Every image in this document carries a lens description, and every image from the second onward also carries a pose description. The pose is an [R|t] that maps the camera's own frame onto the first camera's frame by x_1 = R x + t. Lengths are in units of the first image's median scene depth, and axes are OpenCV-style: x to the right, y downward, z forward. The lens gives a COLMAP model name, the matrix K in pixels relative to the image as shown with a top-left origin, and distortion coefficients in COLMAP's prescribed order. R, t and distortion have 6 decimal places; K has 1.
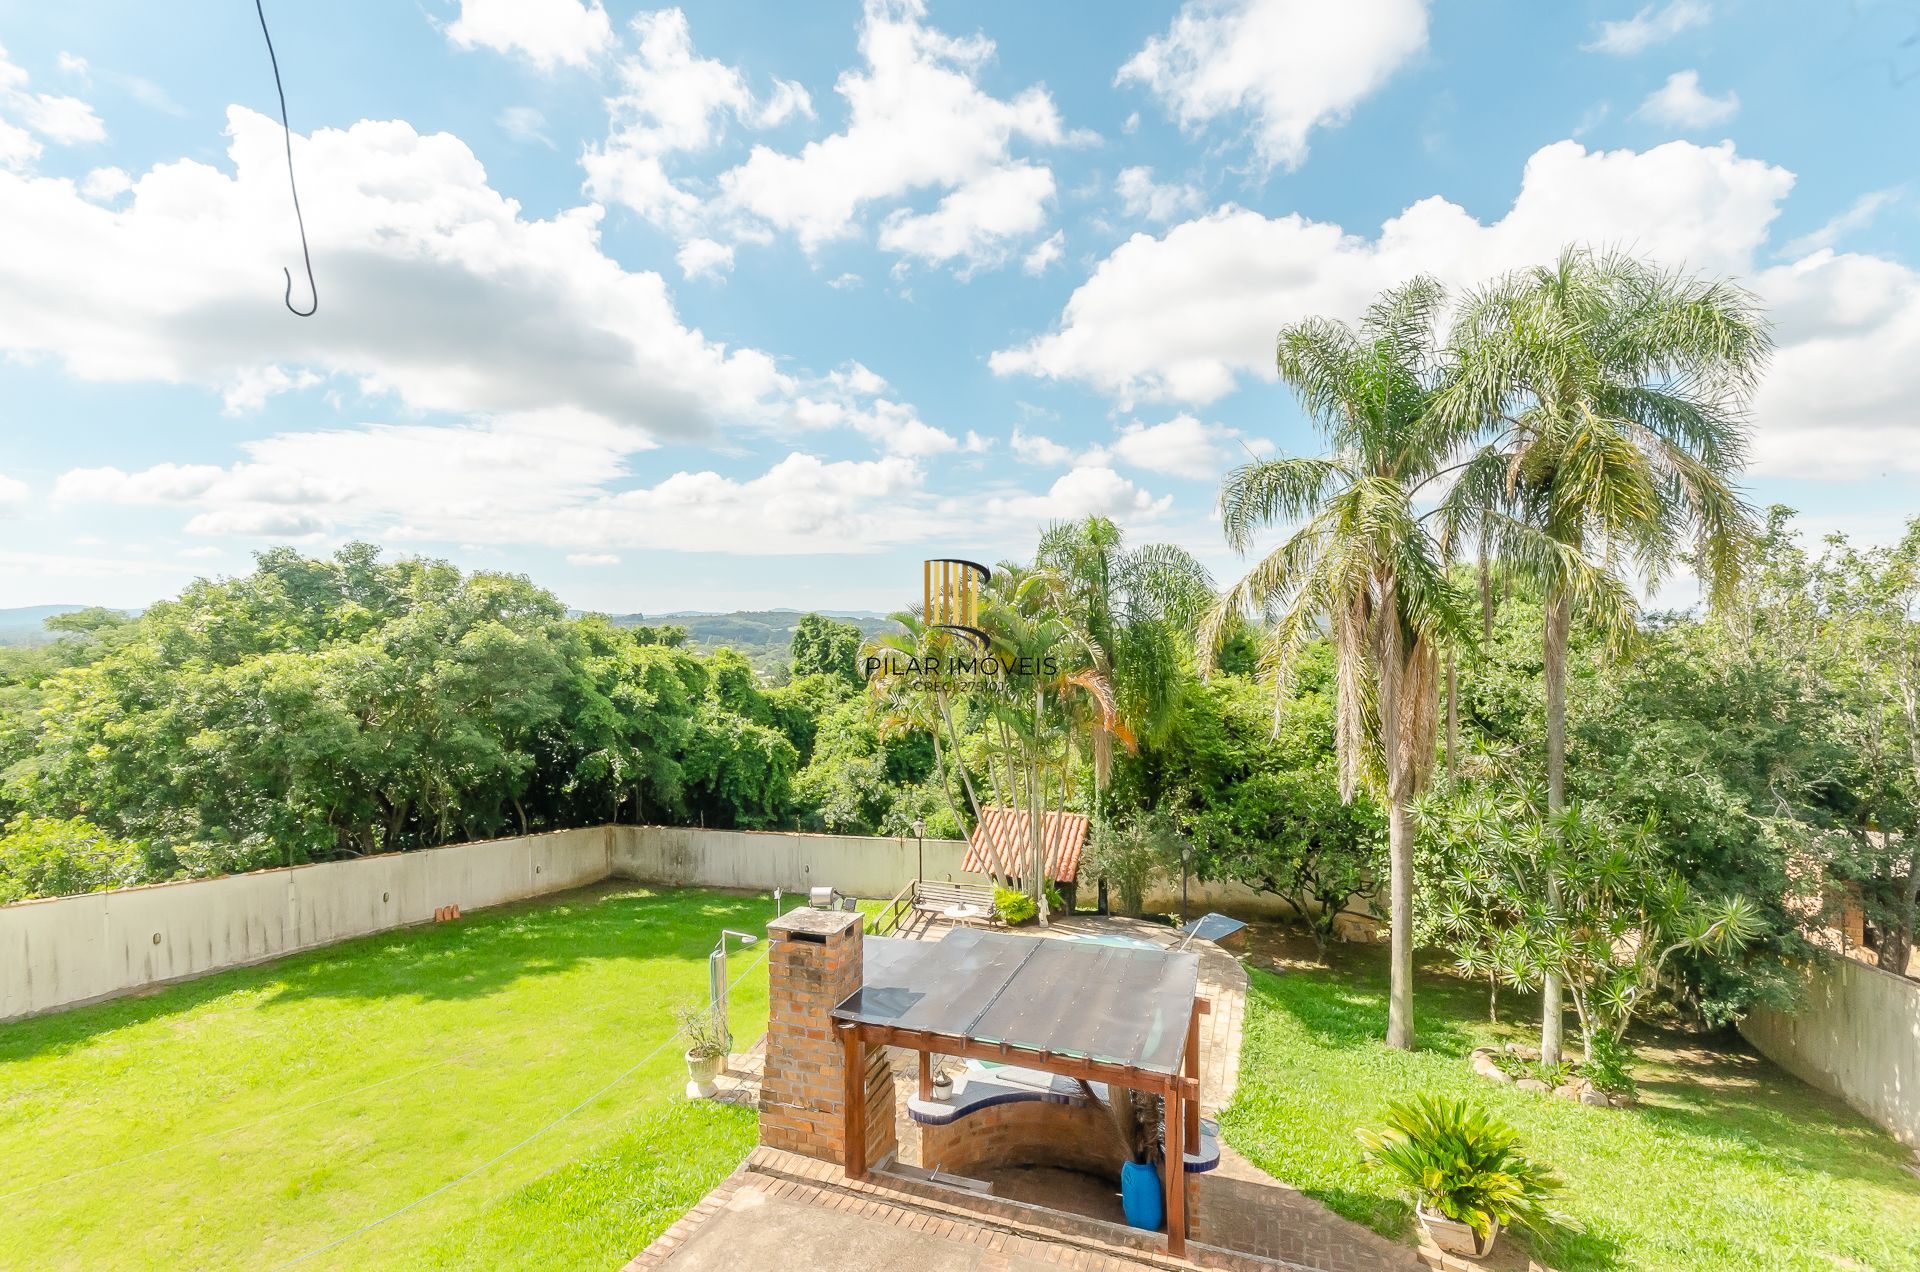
lens RADIAL K [[851.1, 0, 1011.9], [0, 851.1, 634.4], [0, 0, 1]] dist [-0.000323, 0.000550]
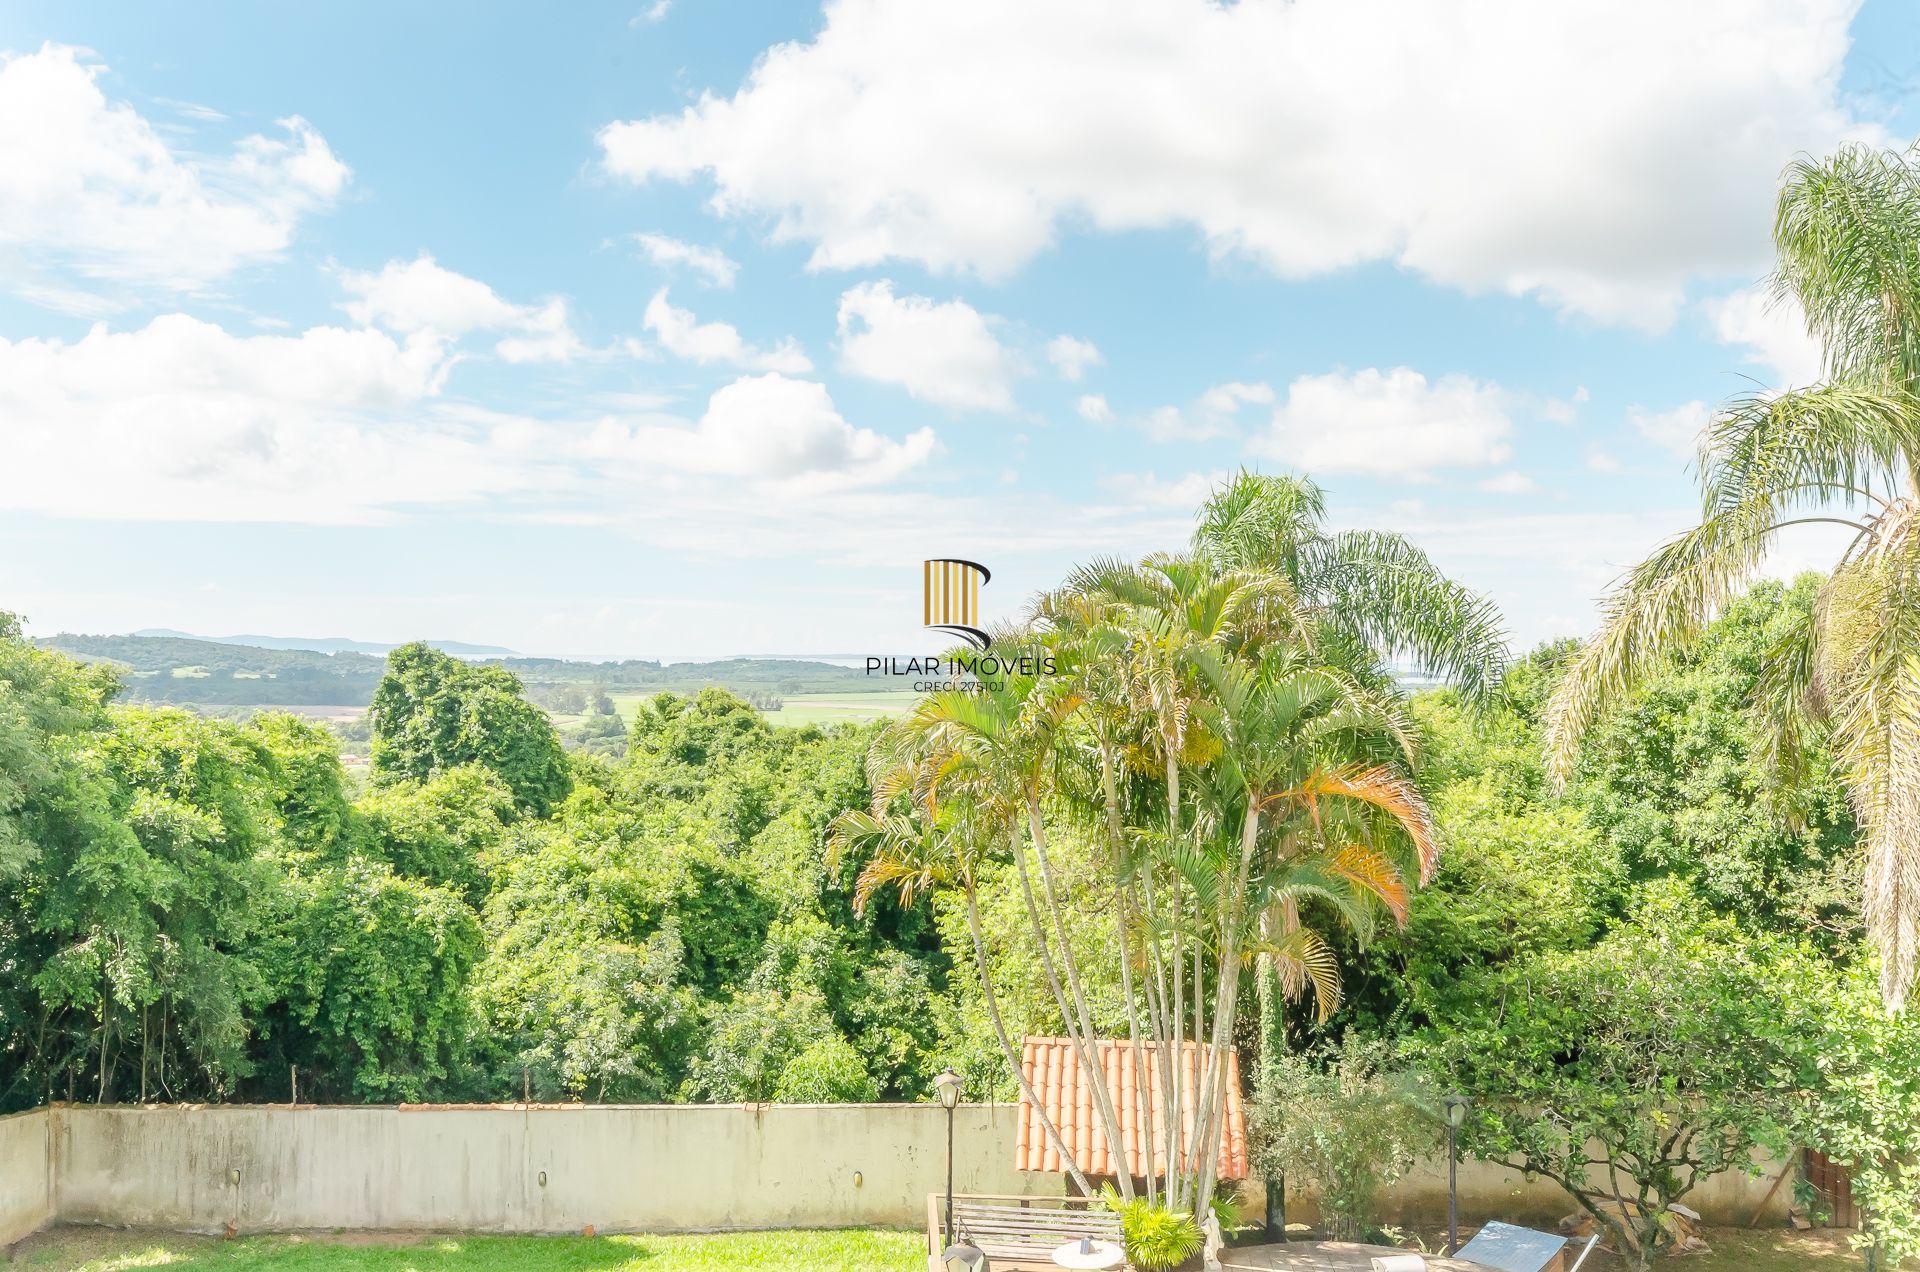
lens RADIAL K [[1551.1, 0, 960.0], [0, 1551.1, 636.0], [0, 0, 1]] dist [-0.004150, 0.003841]
pose [[0.968120, 0.021830, 0.249534, -0.251770], [-0.013008, 0.999233, -0.036946, -0.000447], [-0.250149, 0.032522, 0.967661, 0.093039]]
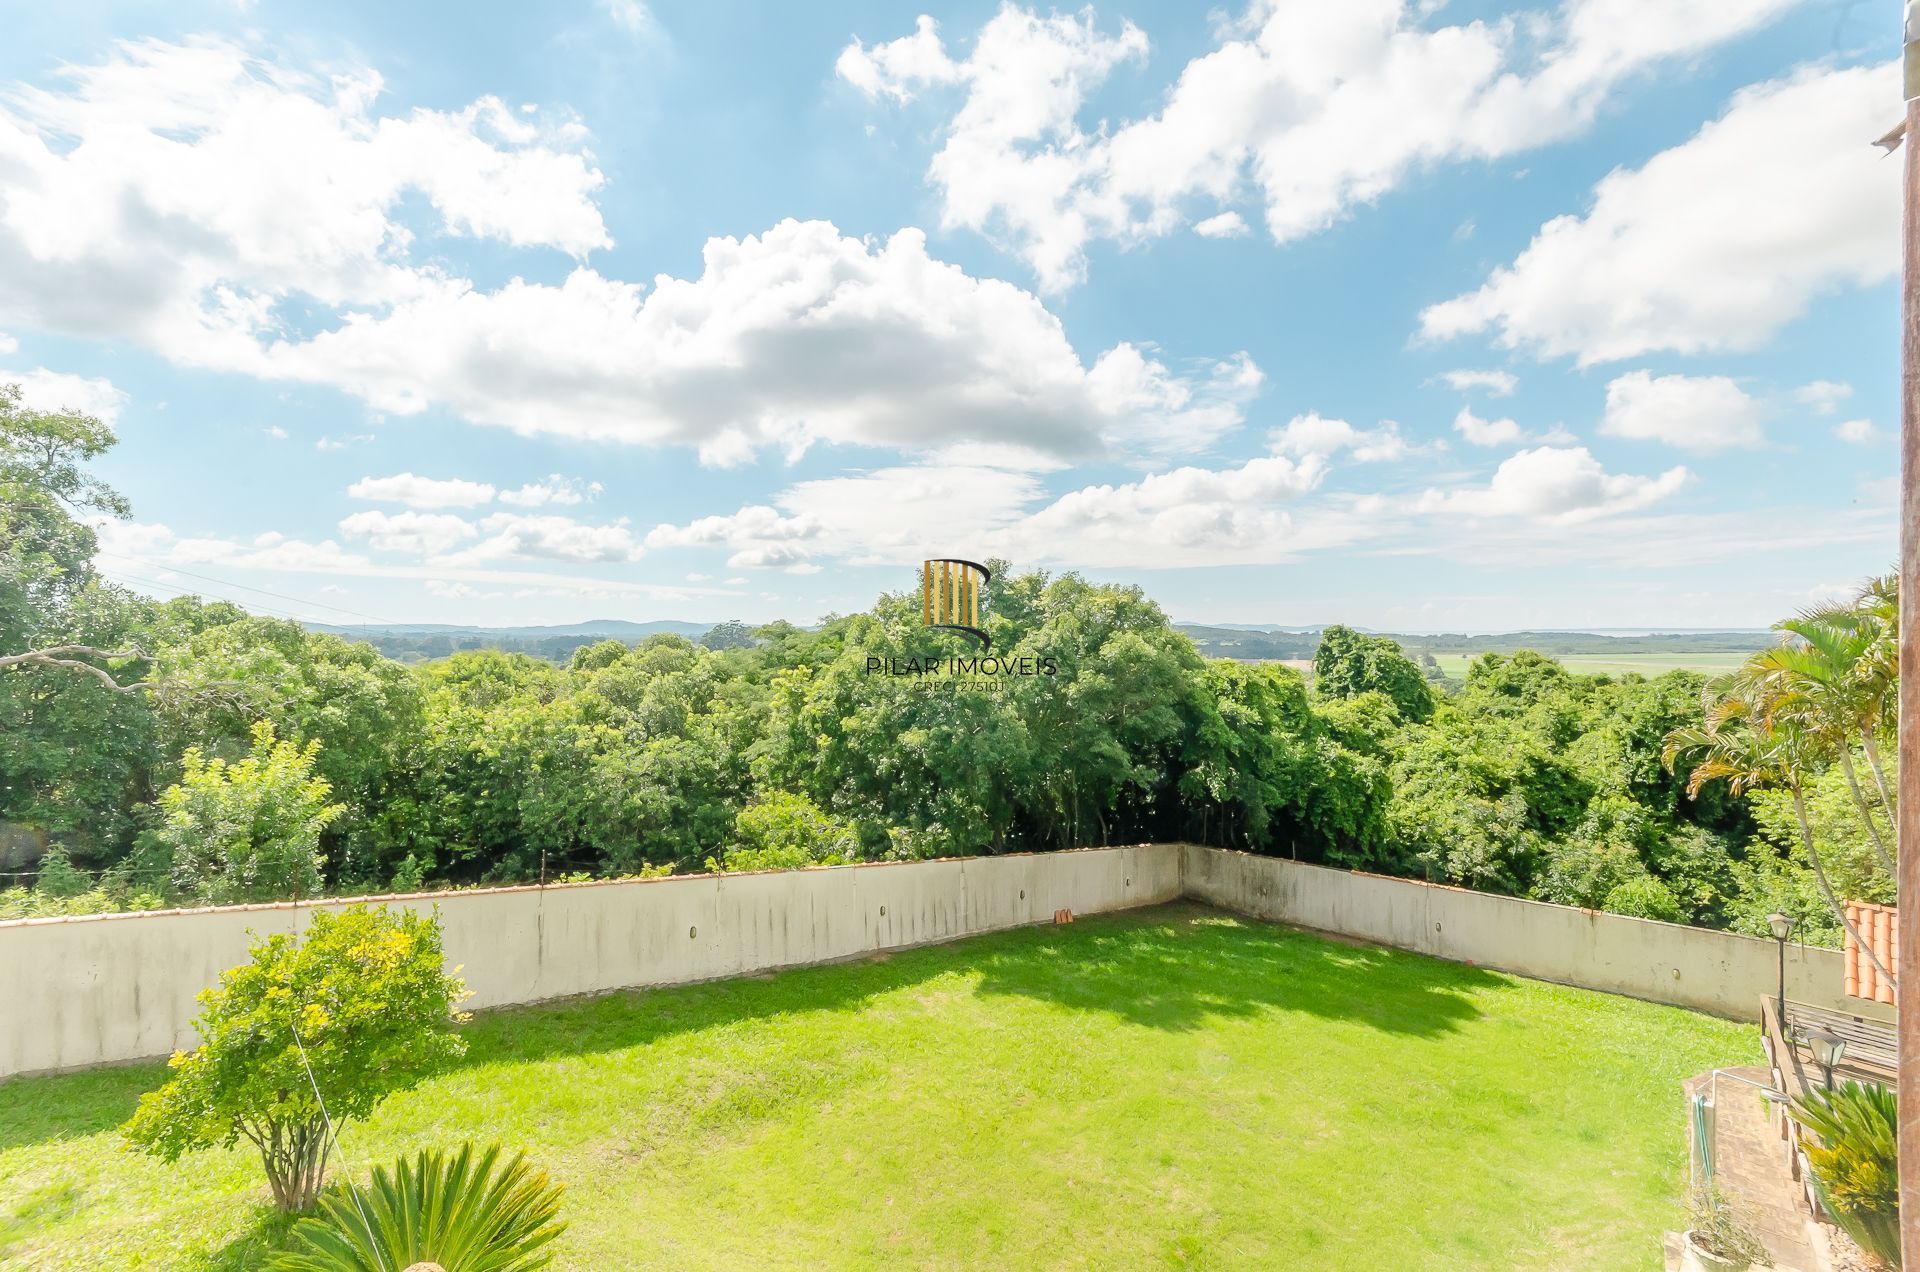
lens RADIAL K [[826.7, 0, 953.5], [0, 826.7, 633.4], [0, 0, 1]] dist [-0.001558, 0.000754]
pose [[0.883940, 0.003944, -0.467584, -0.300743], [-0.011922, 0.999829, -0.014104, 0.001721], [0.467449, 0.018041, 0.883836, 0.047688]]
